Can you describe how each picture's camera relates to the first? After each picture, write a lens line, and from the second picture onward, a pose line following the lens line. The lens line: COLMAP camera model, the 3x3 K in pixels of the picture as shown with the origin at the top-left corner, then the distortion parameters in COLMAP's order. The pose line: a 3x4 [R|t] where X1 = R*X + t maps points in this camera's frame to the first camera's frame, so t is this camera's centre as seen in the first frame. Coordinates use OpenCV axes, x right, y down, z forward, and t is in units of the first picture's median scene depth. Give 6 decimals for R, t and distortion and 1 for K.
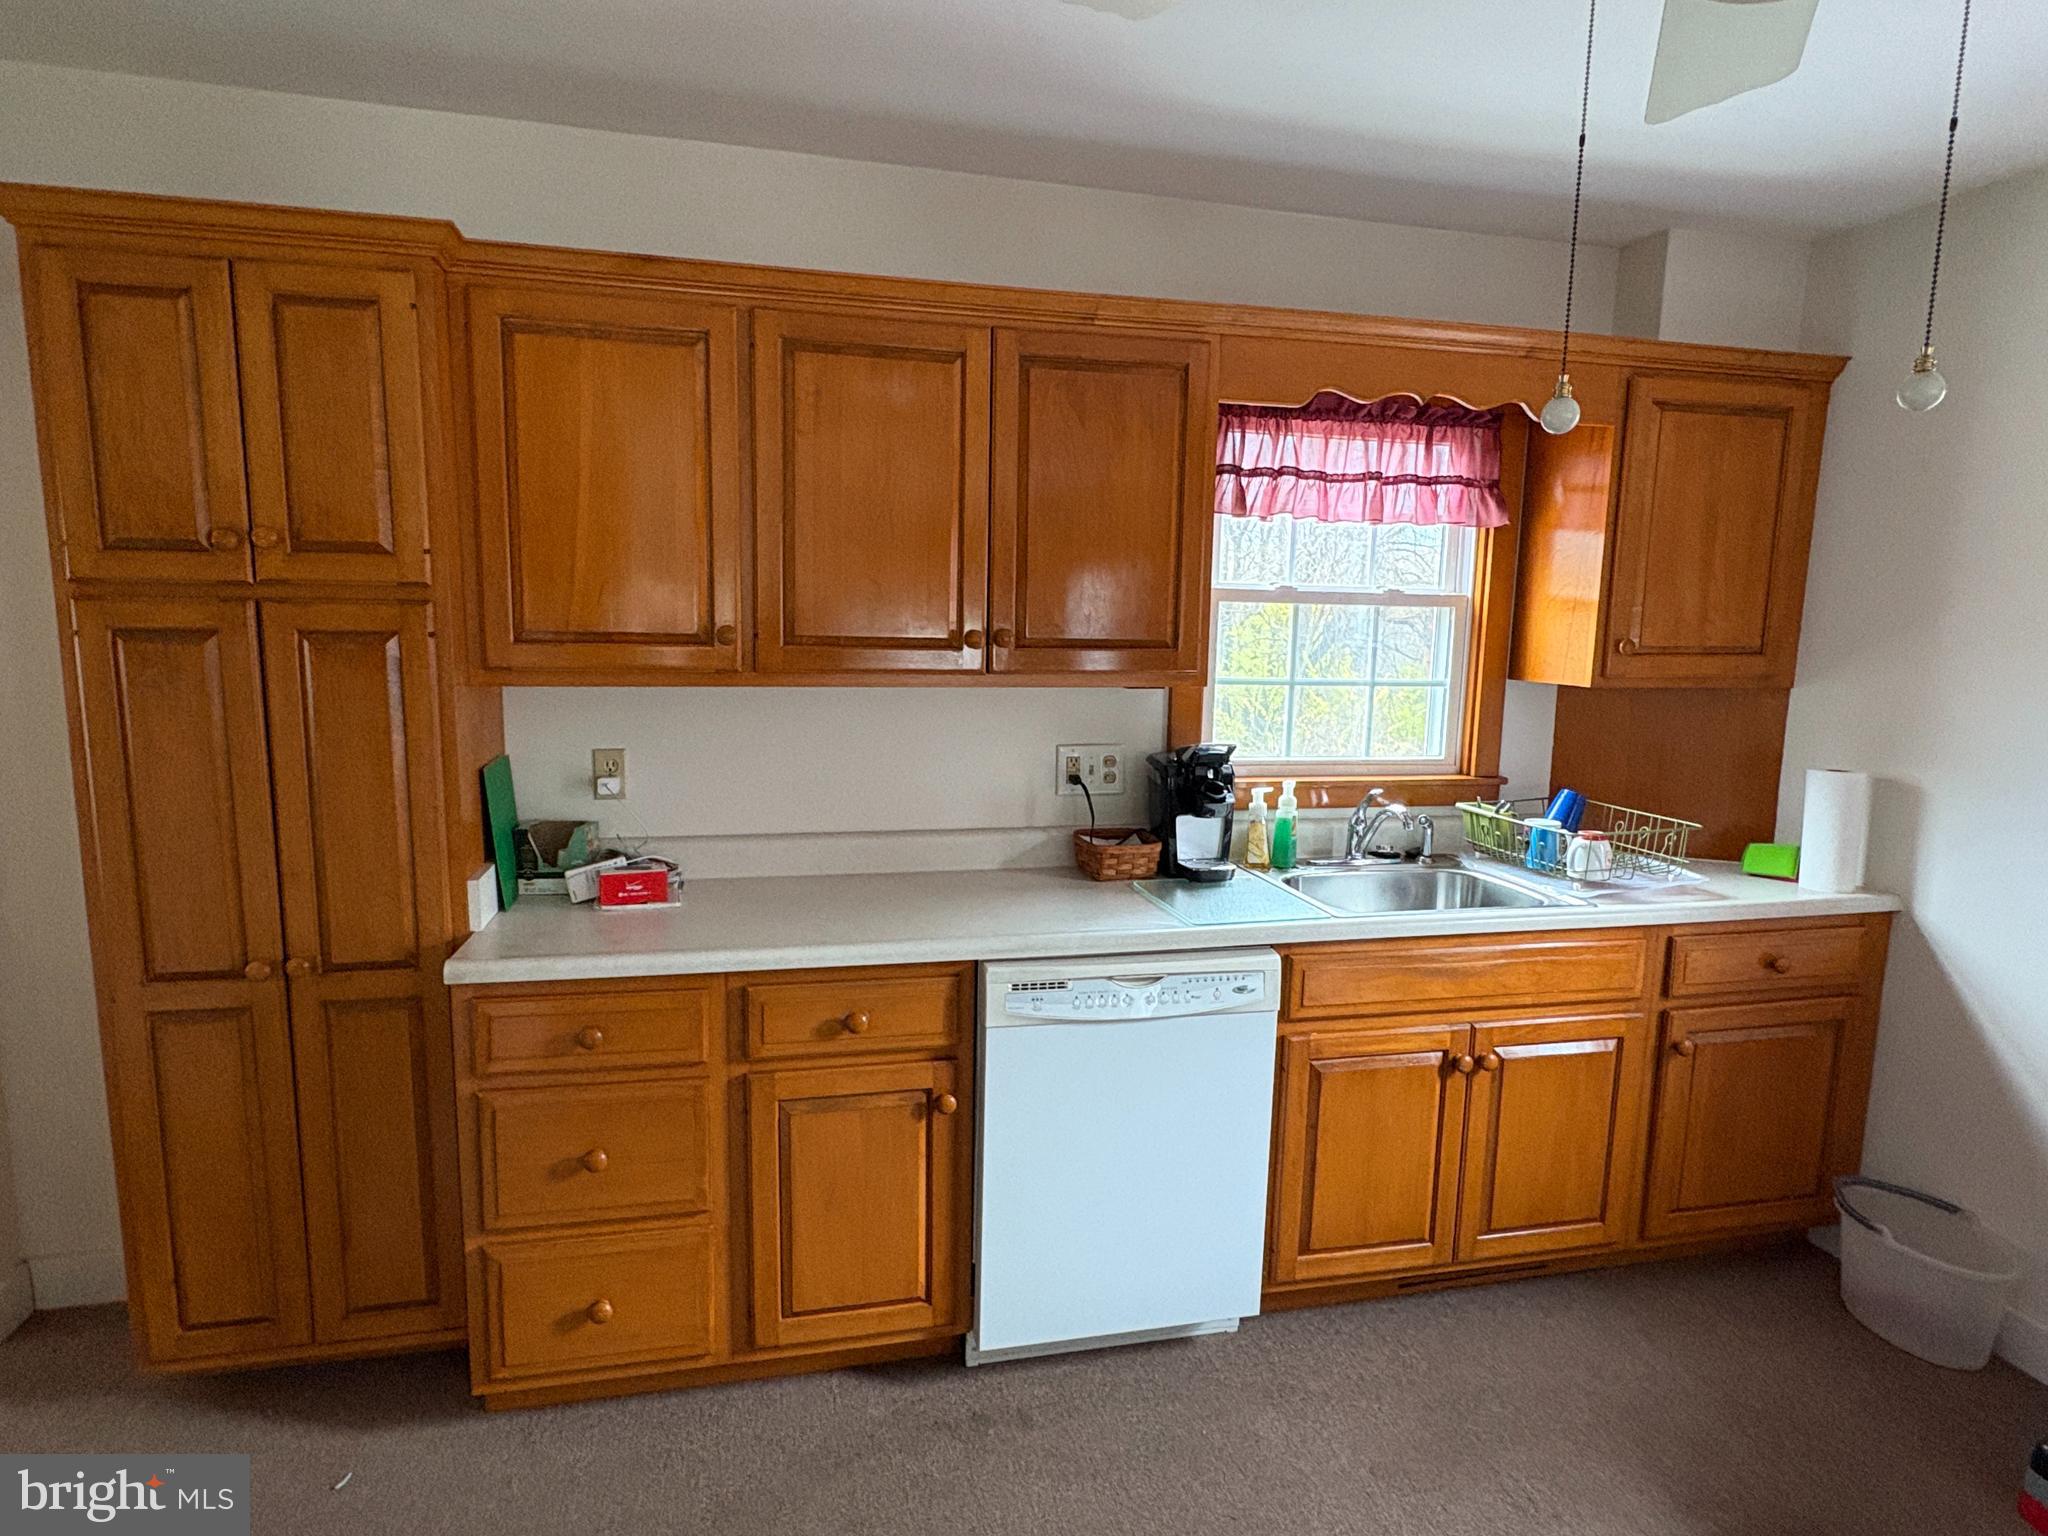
lens RADIAL K [[1136.9, 0, 1014.4], [0, 1136.9, 768.2], [0, 0, 1]] dist [-0.002733, 0.001373]
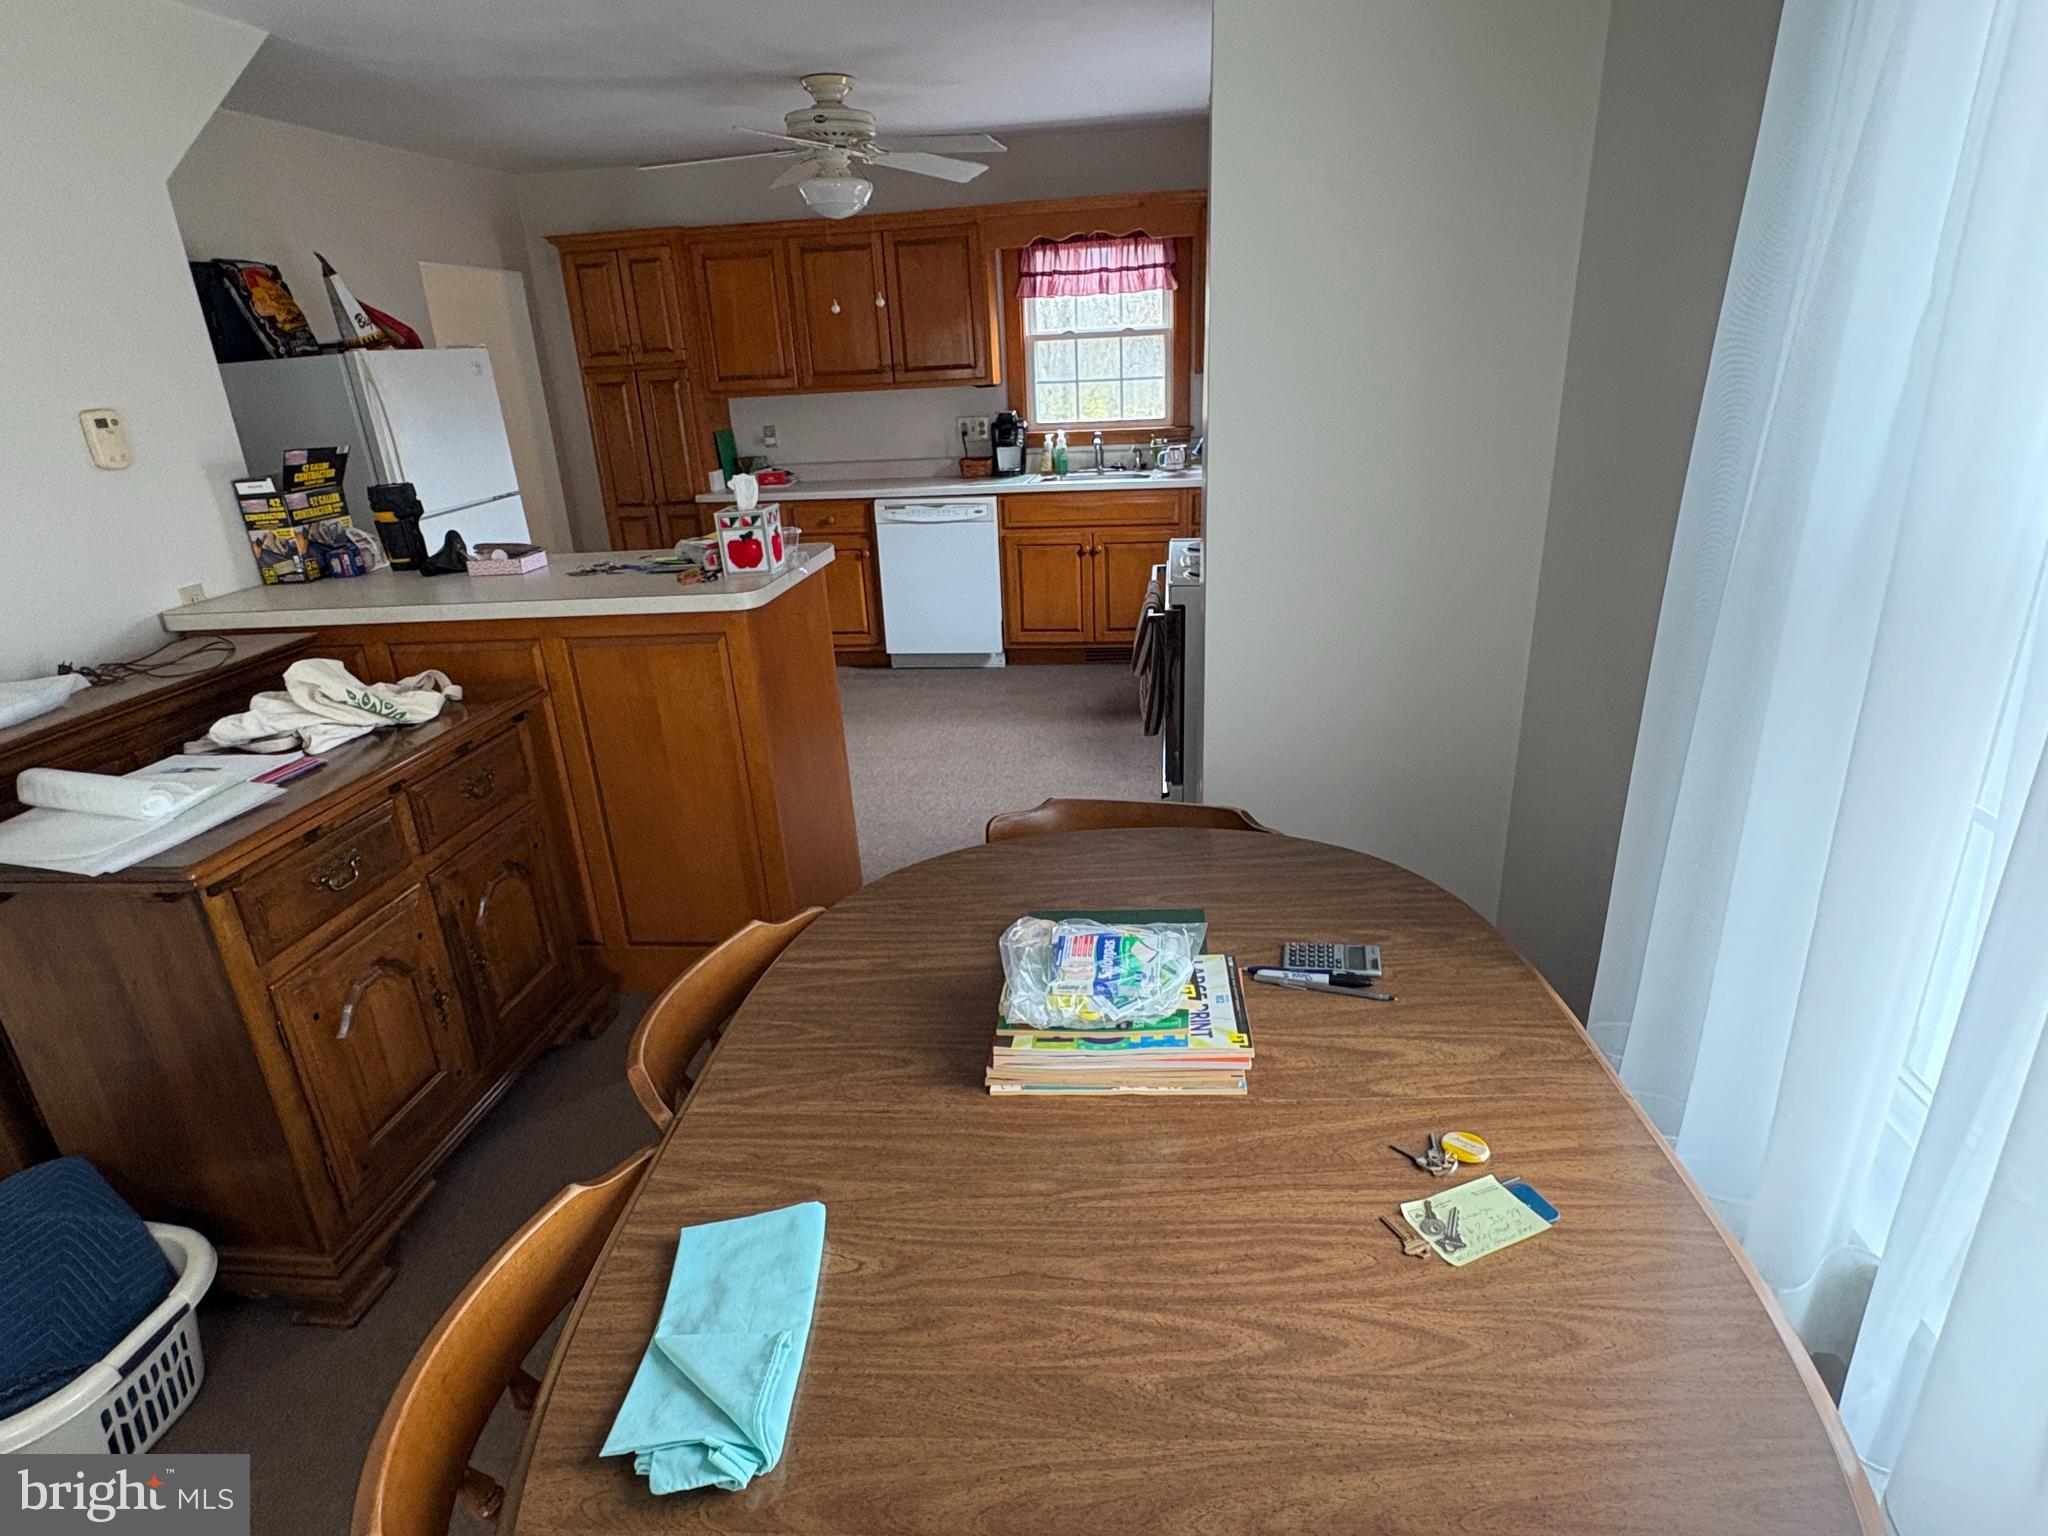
lens RADIAL K [[1136.9, 0, 1025.3], [0, 1136.9, 764.8], [0, 0, 1]] dist [-0.002733, 0.001373]
pose [[0.925080, 0.063874, -0.374362, 1.173003], [0.015028, 0.978826, 0.204143, 0.216895], [0.379474, -0.194474, 0.904533, -1.206398]]
